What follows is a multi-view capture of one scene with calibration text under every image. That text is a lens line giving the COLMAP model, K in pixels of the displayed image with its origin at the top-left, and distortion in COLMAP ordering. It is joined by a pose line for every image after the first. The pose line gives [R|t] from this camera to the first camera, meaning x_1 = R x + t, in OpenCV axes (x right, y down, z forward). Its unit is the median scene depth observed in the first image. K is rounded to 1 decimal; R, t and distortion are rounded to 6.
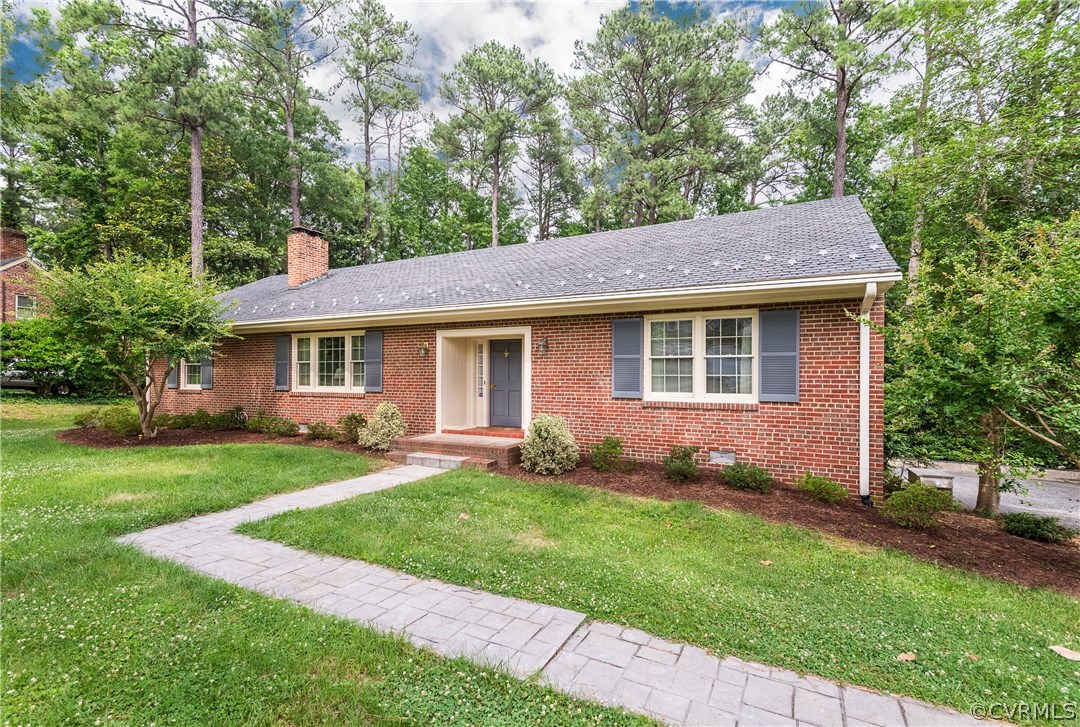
lens RADIAL K [[496.3, 0, 542.6], [0, 496.3, 363.5], [0, 0, 1]] dist [0.025700, -0.004884]
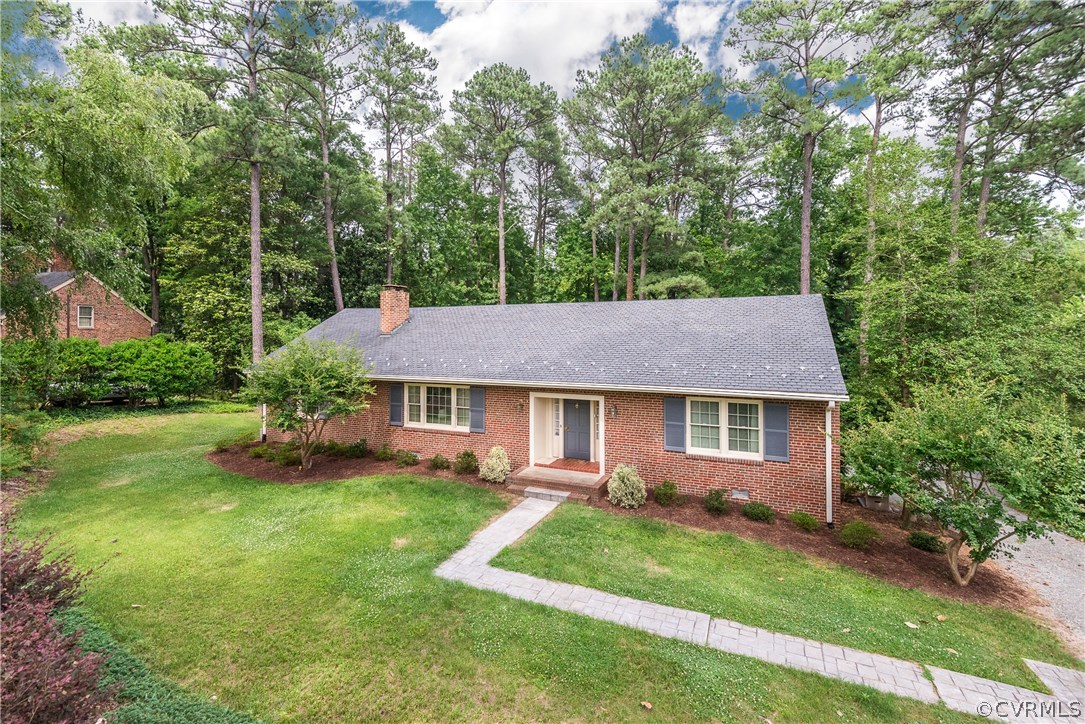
lens RADIAL K [[498.6, 0, 540.9], [0, 498.6, 318.3], [0, 0, 1]] dist [0.025700, -0.004884]
pose [[0.998688, -0.004641, 0.051005, -0.329916], [0.004815, 0.999983, -0.003289, -0.349759], [-0.050989, 0.003530, 0.998693, -0.519783]]
